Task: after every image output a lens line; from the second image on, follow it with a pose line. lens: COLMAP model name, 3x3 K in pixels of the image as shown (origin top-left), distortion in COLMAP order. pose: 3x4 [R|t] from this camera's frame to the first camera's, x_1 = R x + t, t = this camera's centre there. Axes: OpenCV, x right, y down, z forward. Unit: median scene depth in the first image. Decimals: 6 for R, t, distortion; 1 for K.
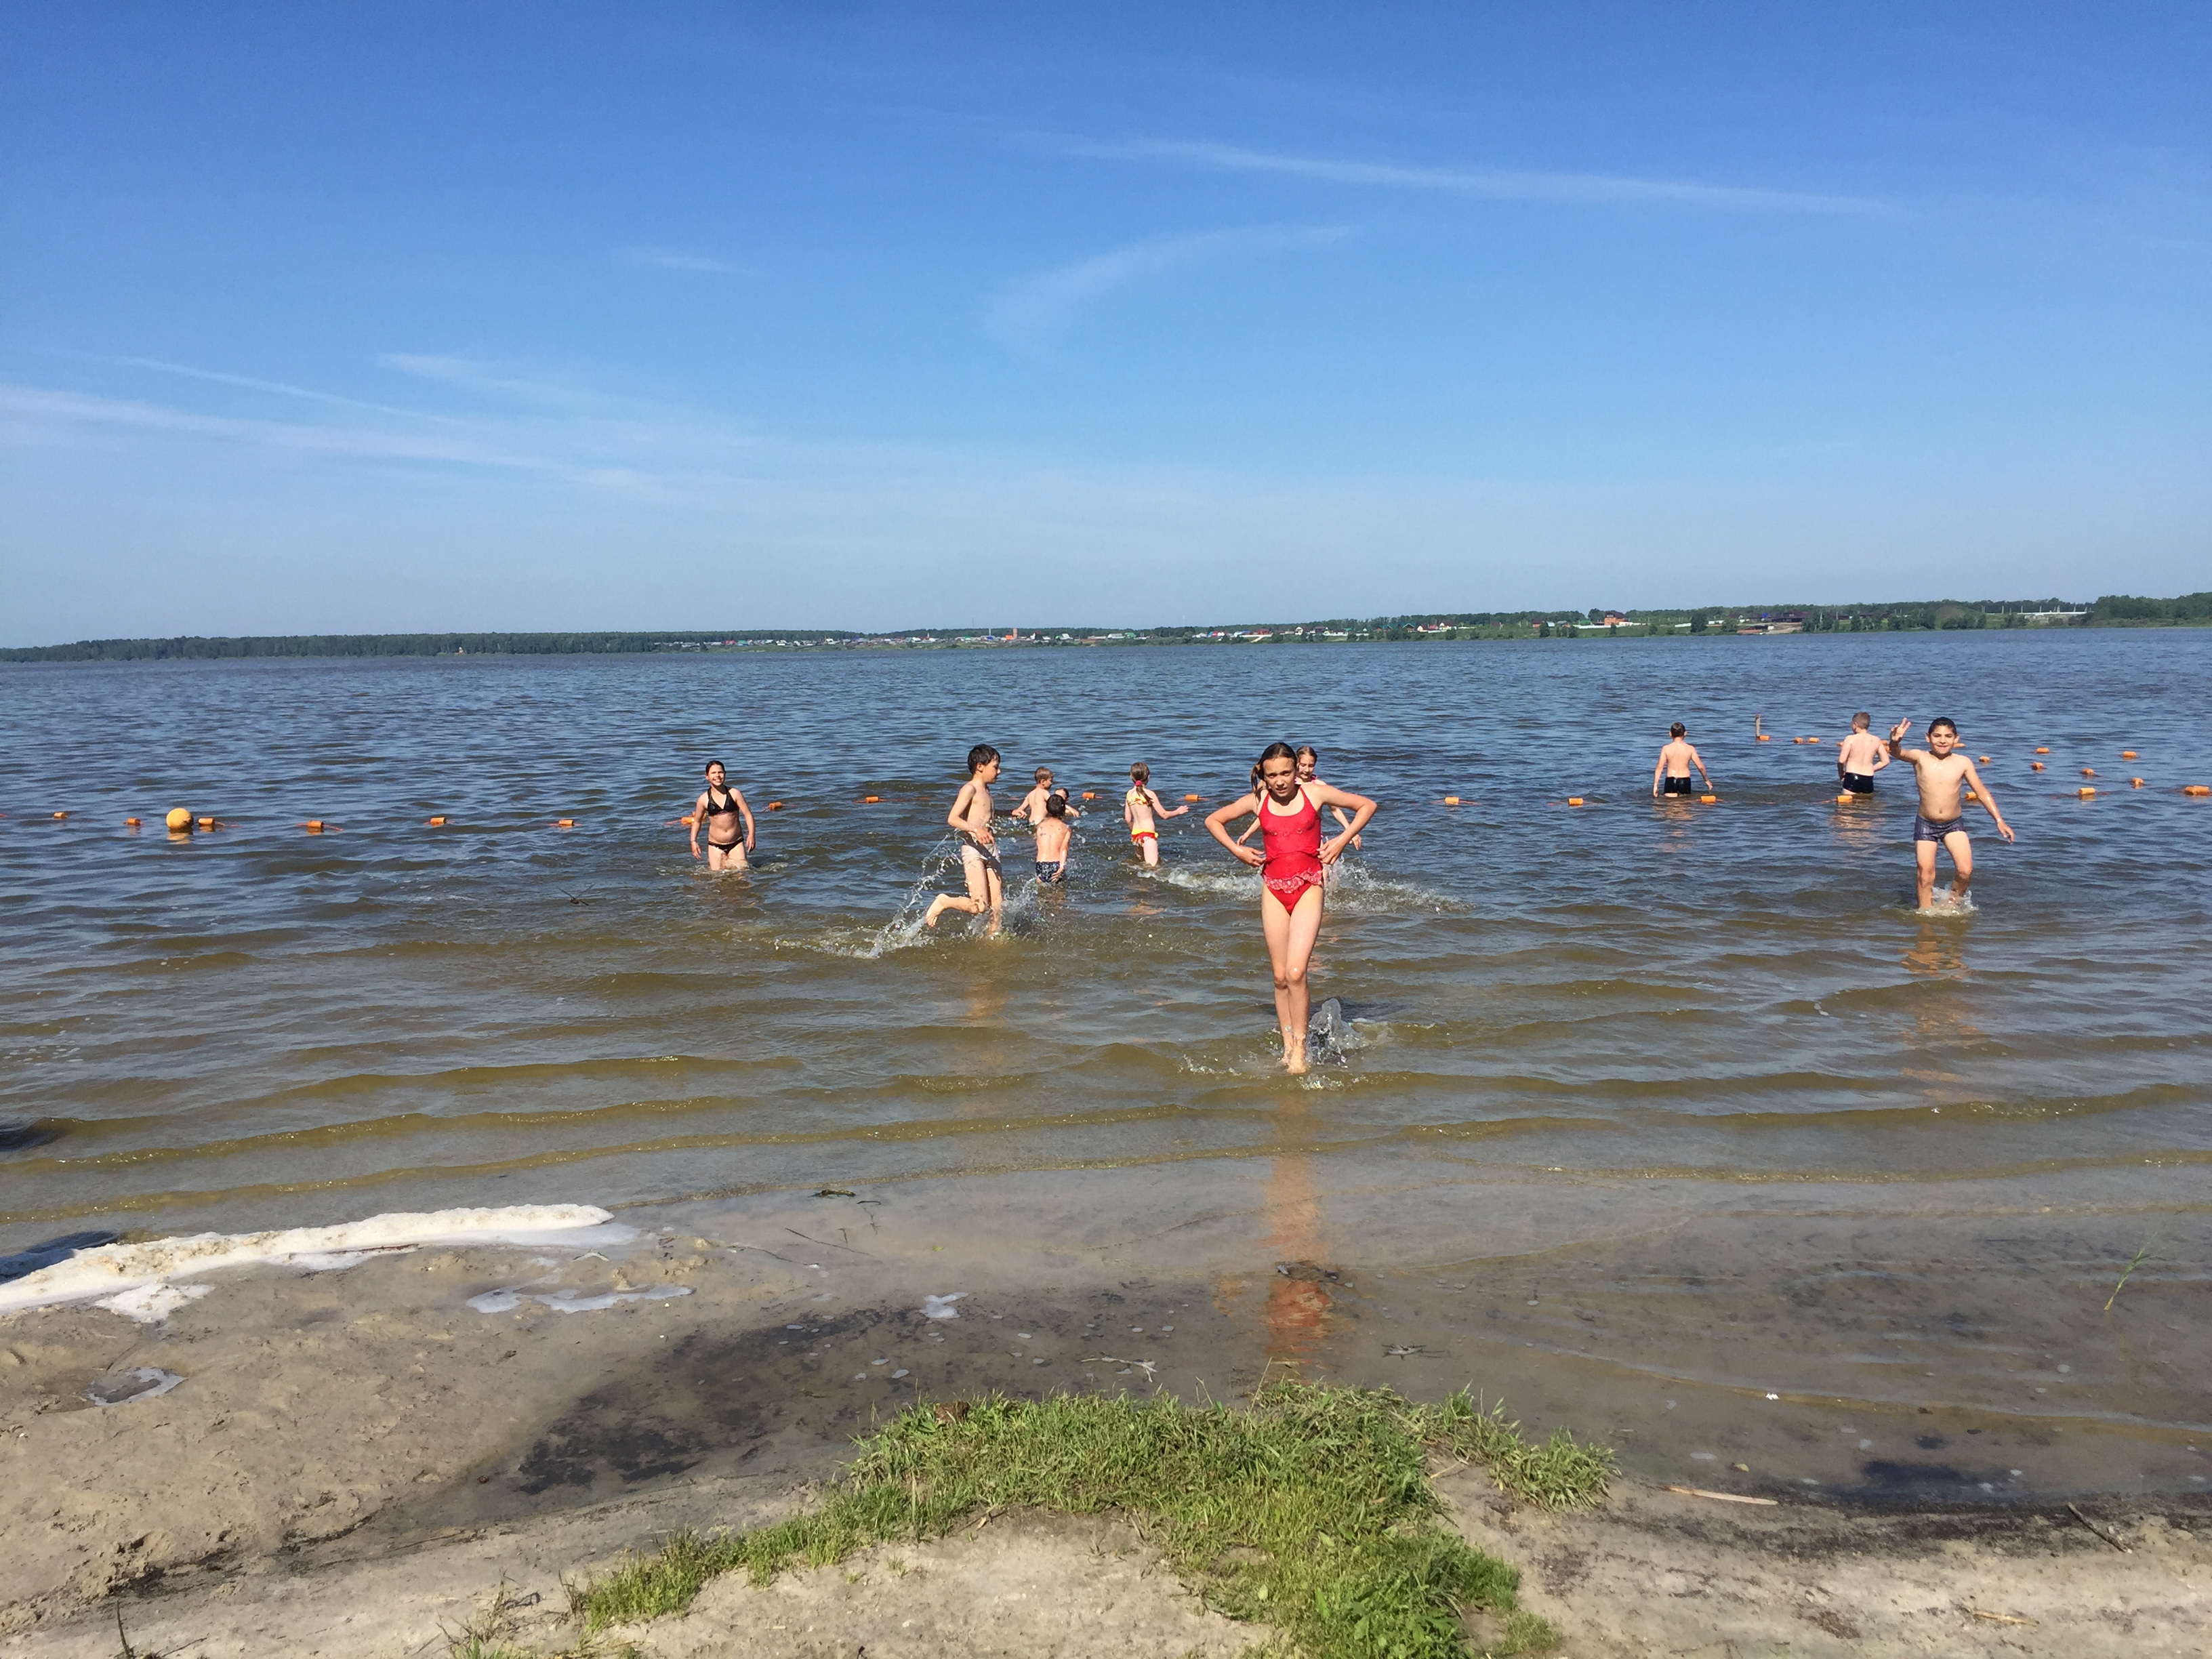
lens RADIAL K [[1886.8, 0, 1103.6], [0, 1886.8, 828.3], [0, 0, 1]] dist [0.090757, -0.116721]
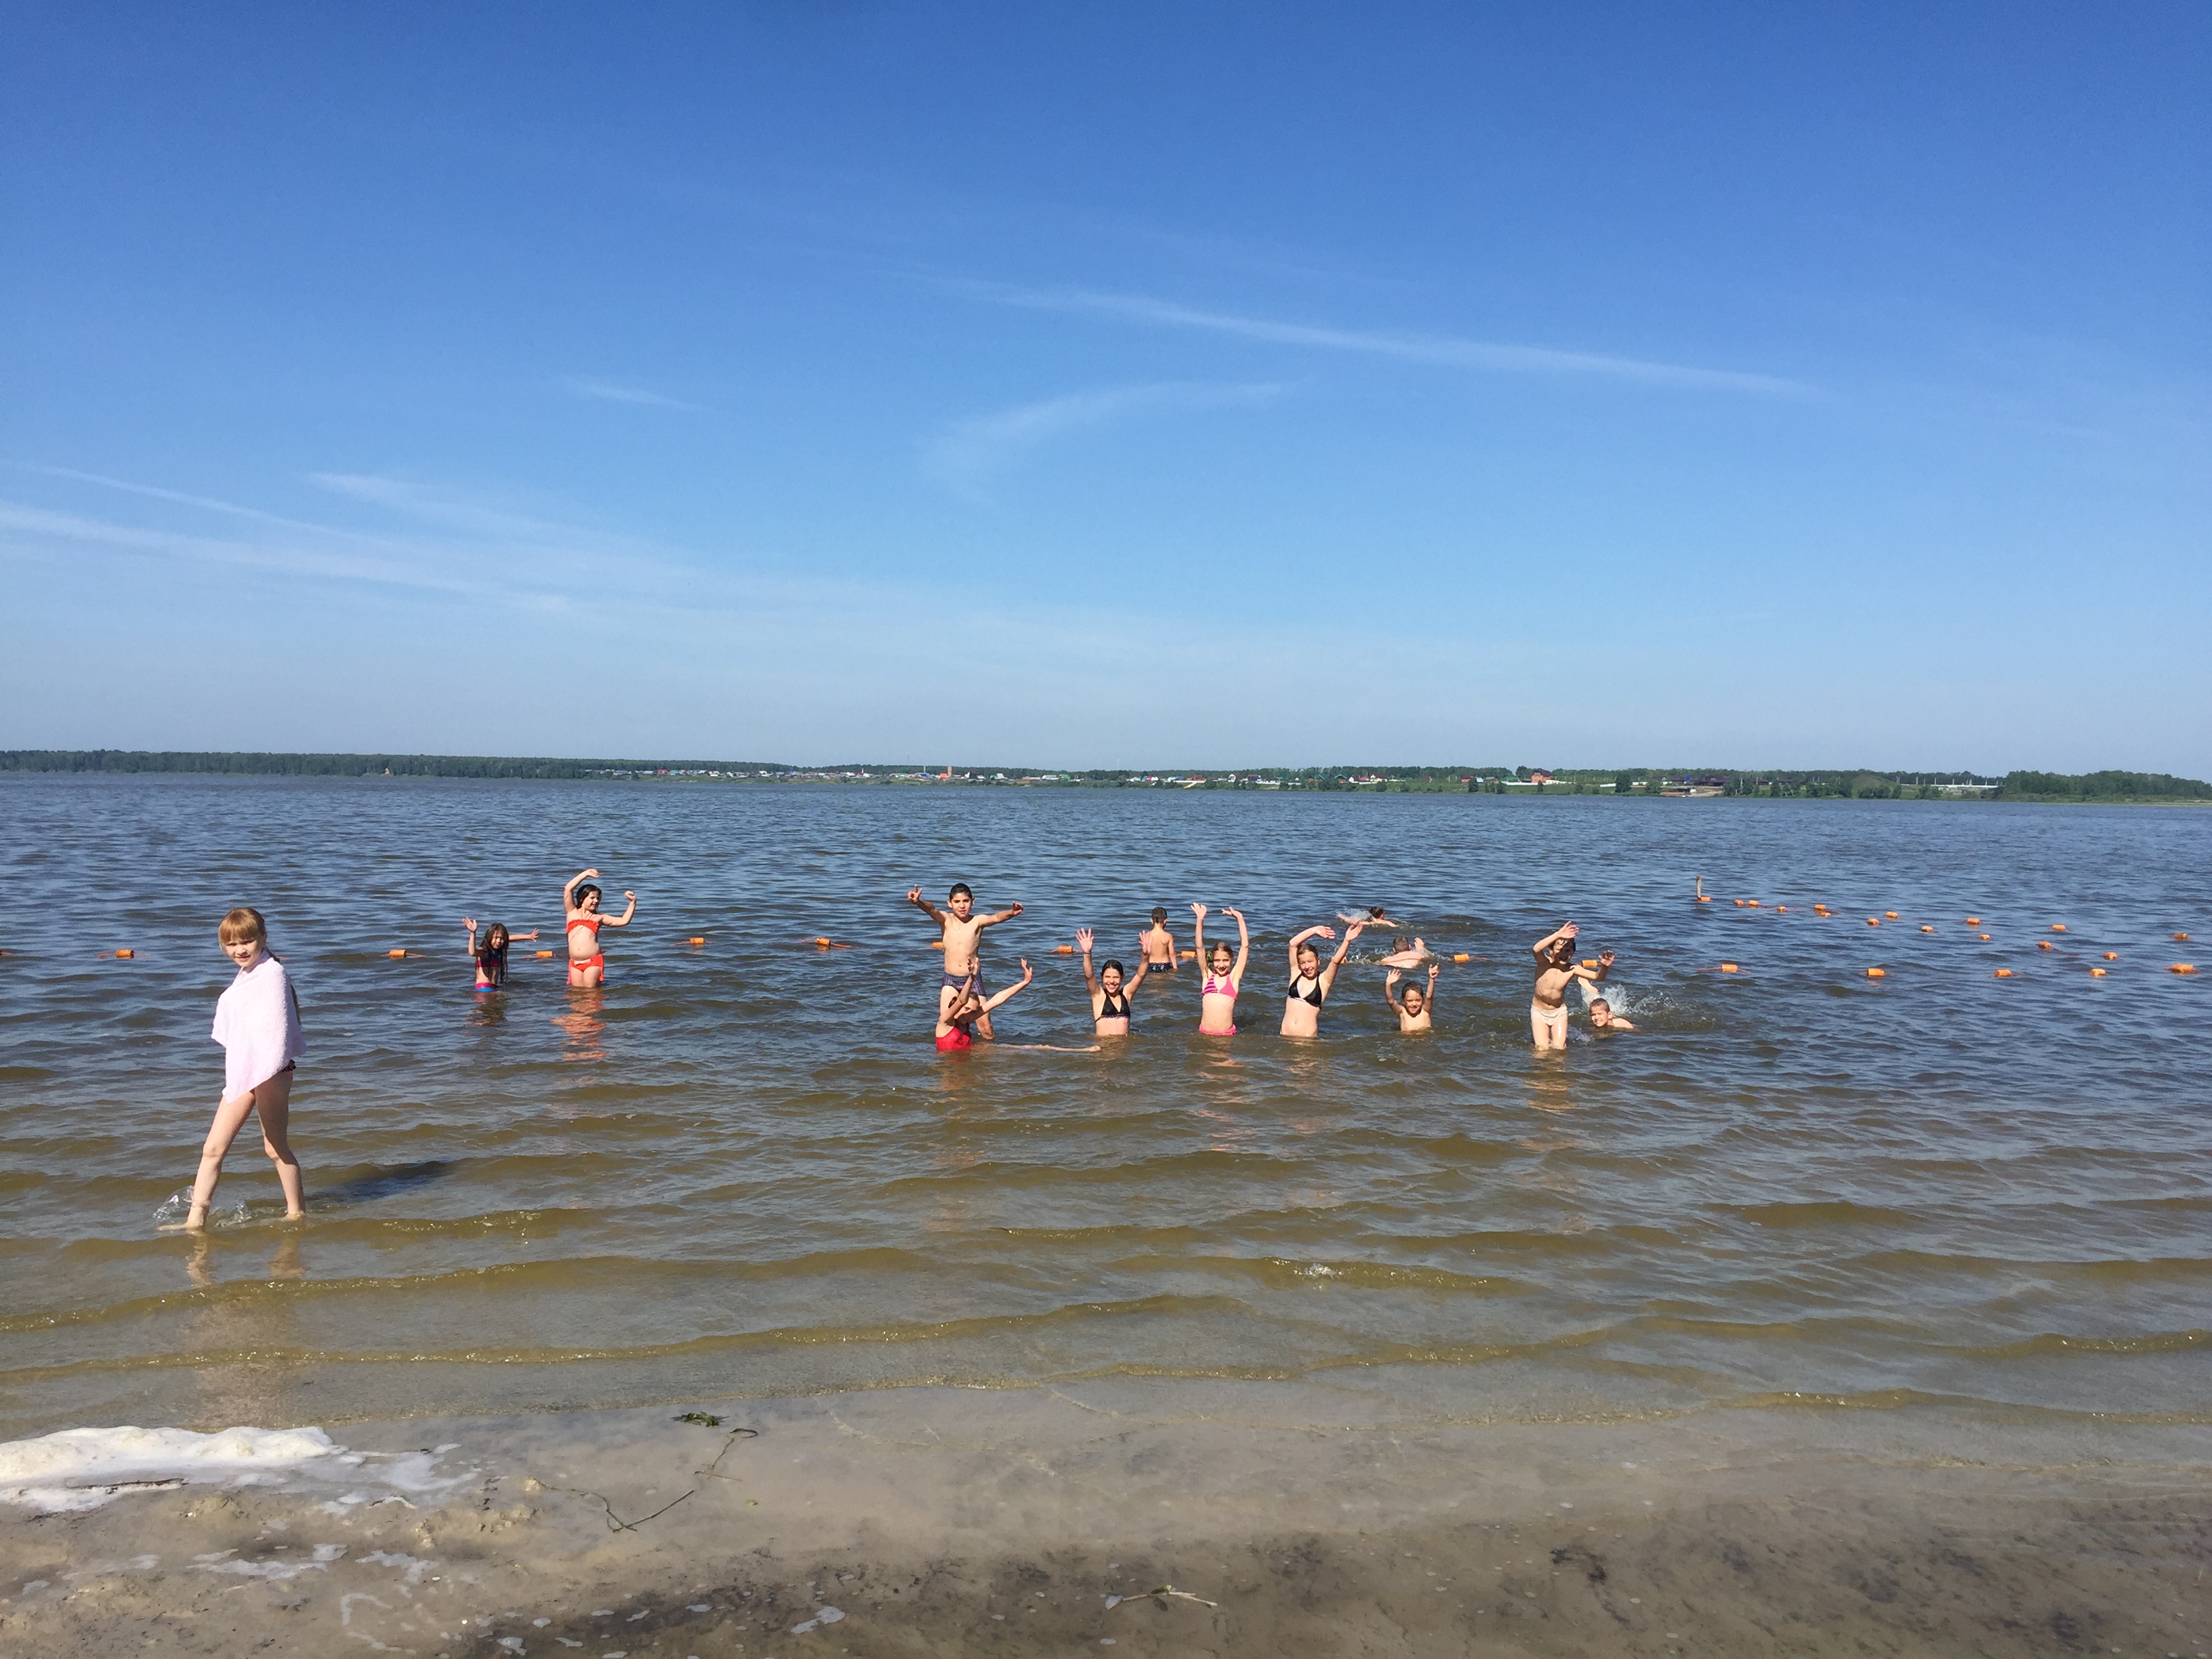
lens RADIAL K [[1887.4, 0, 1105.0], [0, 1887.4, 844.5], [0, 0, 1]] dist [0.091101, -0.121331]
pose [[0.998868, 0.030457, 0.036538, -0.006346], [-0.027973, 0.997383, -0.066673, -0.012895], [-0.038474, 0.065576, 0.997106, 0.229464]]
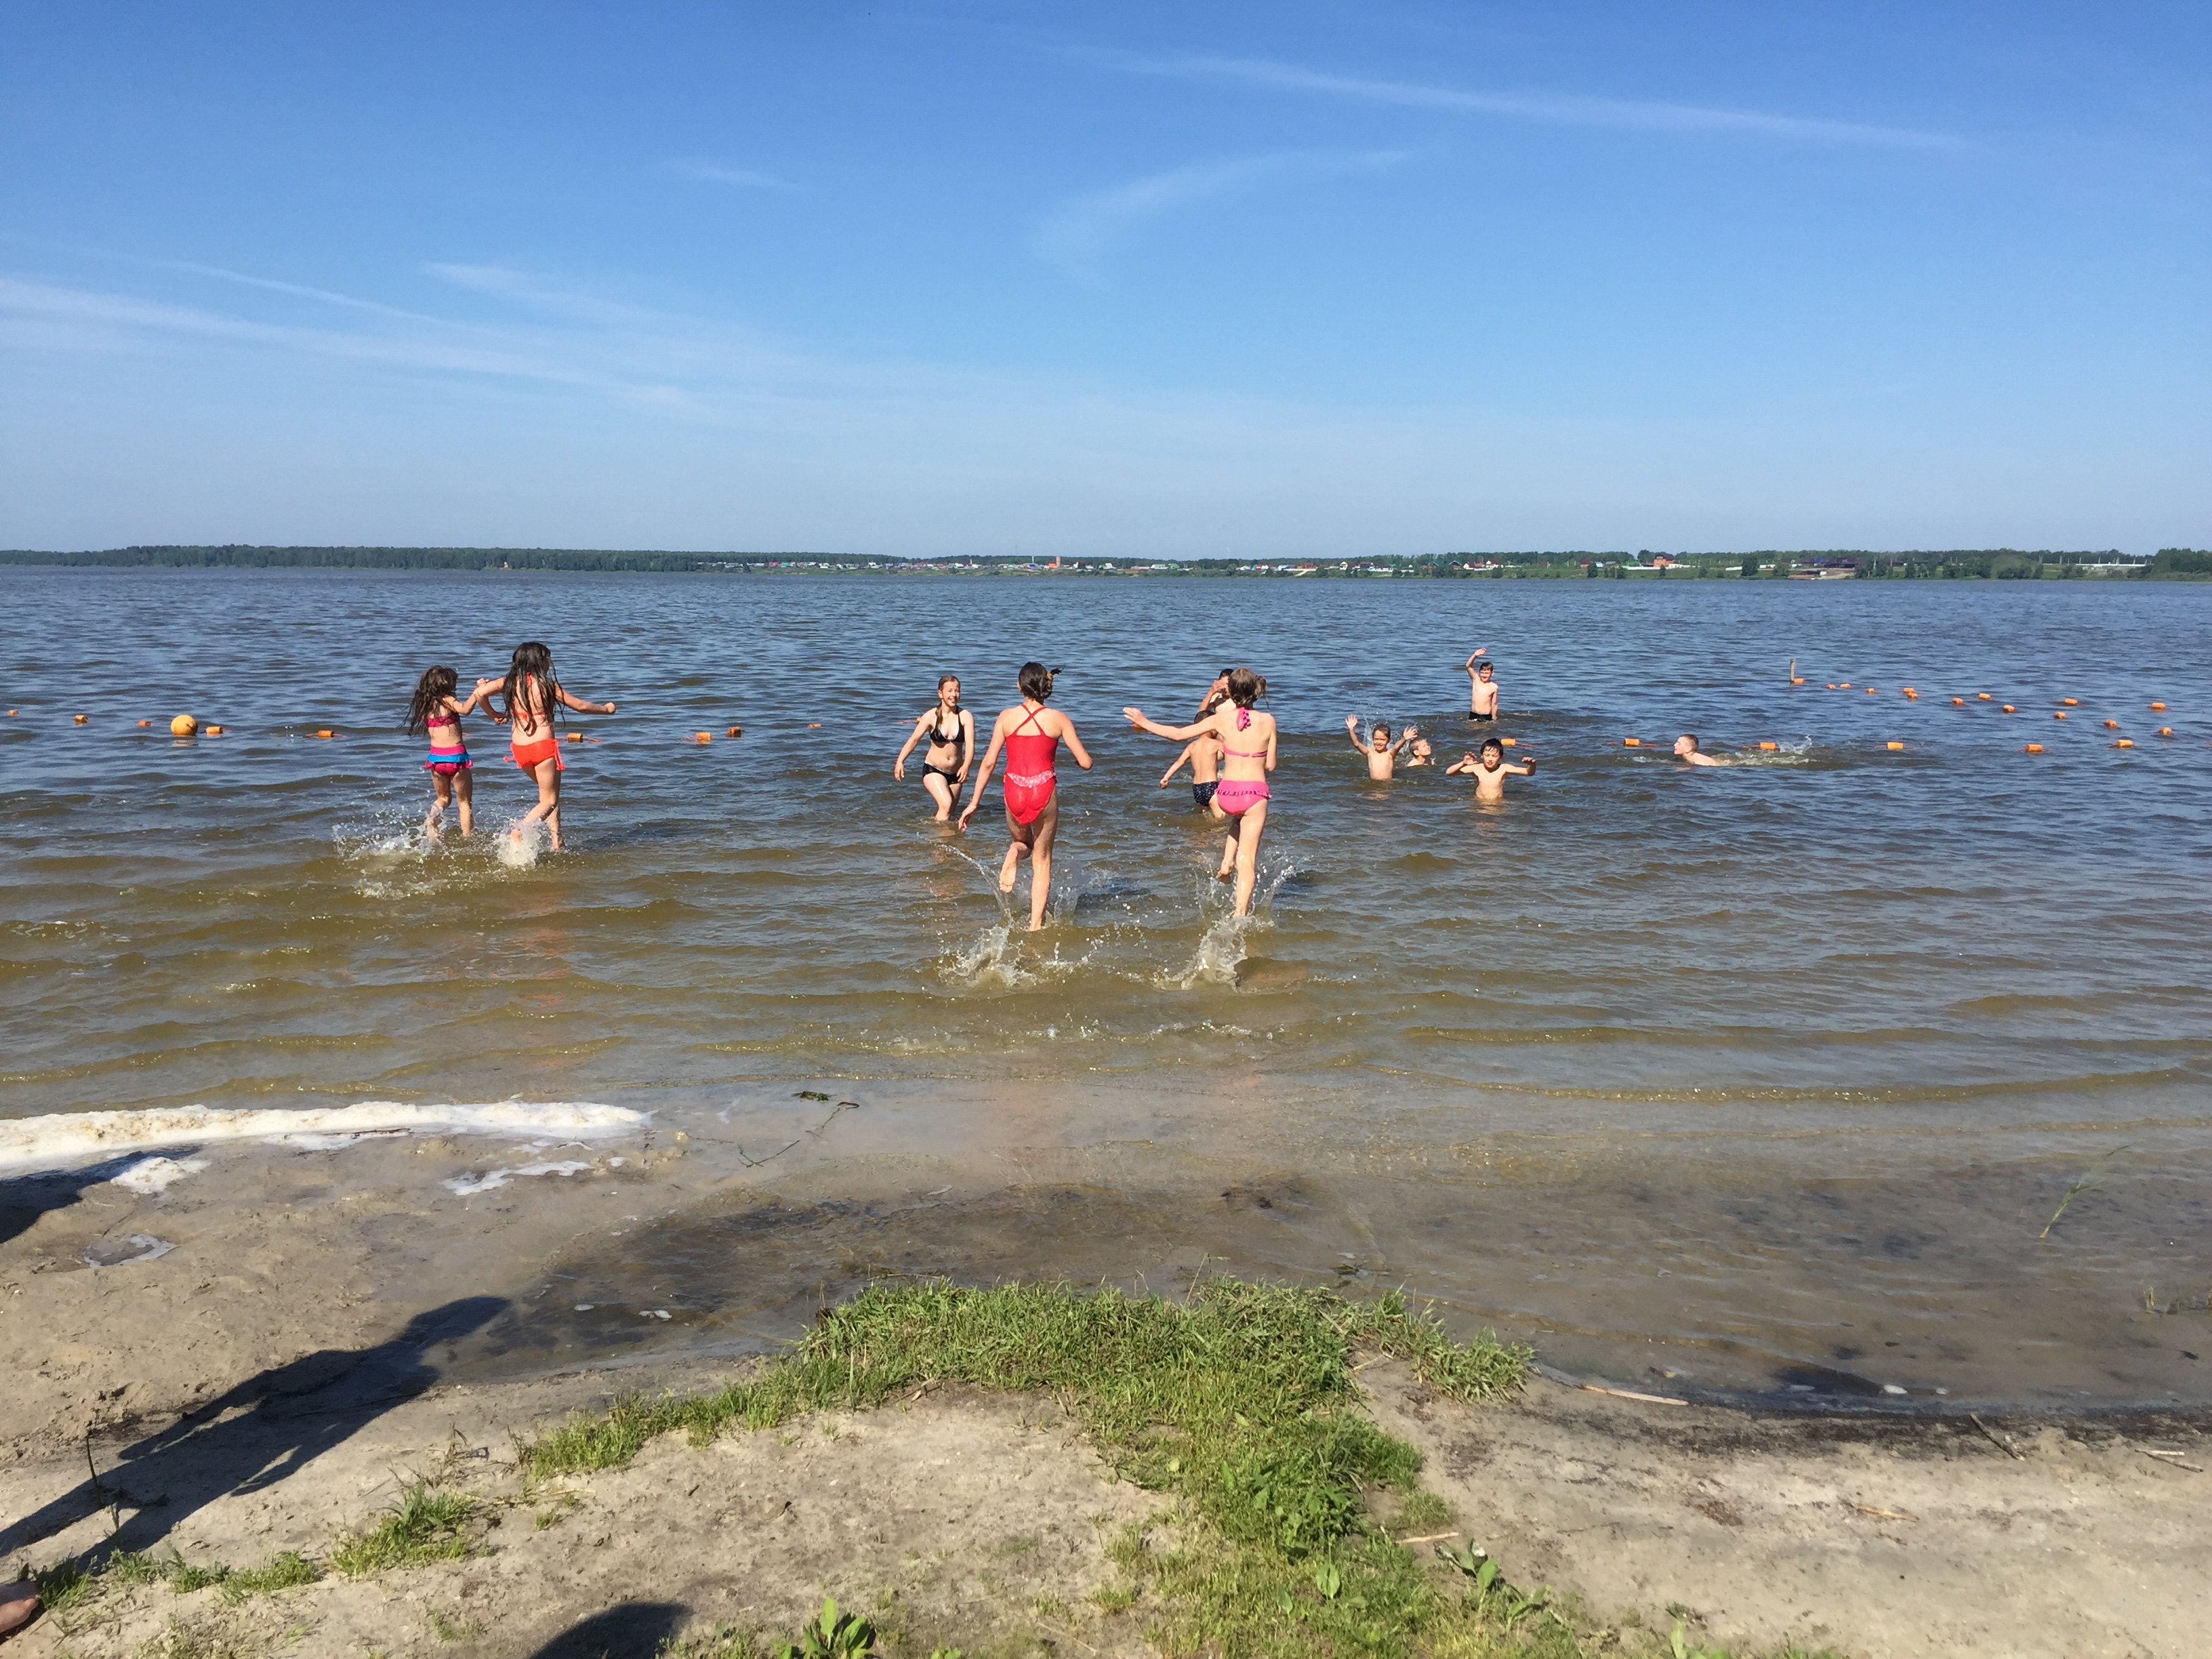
lens RADIAL K [[1886.8, 0, 1103.6], [0, 1886.8, 828.3], [0, 0, 1]] dist [0.090757, -0.116721]
pose [[0.999468, 0.026322, -0.019257, 0.049214], [-0.025602, 0.998998, 0.036718, 0.011865], [0.020204, -0.036206, 0.999140, -0.029005]]
